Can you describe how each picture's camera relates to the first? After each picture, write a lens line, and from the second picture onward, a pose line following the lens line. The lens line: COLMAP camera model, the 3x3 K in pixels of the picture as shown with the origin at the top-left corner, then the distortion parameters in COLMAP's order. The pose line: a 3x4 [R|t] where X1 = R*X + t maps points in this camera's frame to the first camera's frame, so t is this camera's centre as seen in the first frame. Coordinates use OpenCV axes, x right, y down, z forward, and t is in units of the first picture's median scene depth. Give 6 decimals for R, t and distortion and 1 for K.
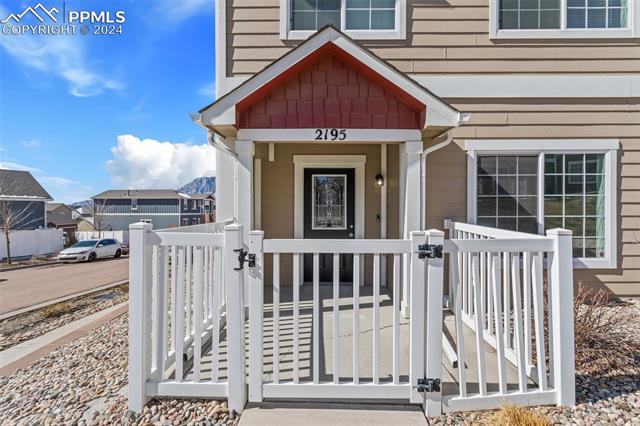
lens RADIAL K [[305.5, 0, 324.2], [0, 305.5, 210.9], [0, 0, 1]] dist [0.001975, 0.000298]
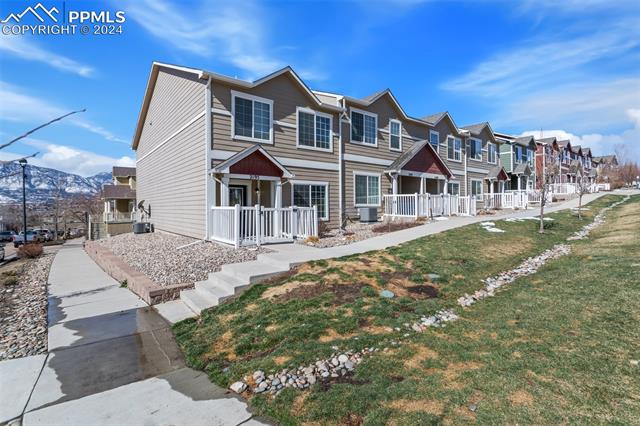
lens RADIAL K [[305.5, 0, 324.2], [0, 305.5, 210.9], [0, 0, 1]] dist [0.001975, 0.000298]
pose [[0.769207, -0.014626, 0.638832, -1.225778], [0.010417, 0.999892, 0.010350, 0.049519], [-0.638915, -0.001307, 0.769276, -1.553310]]
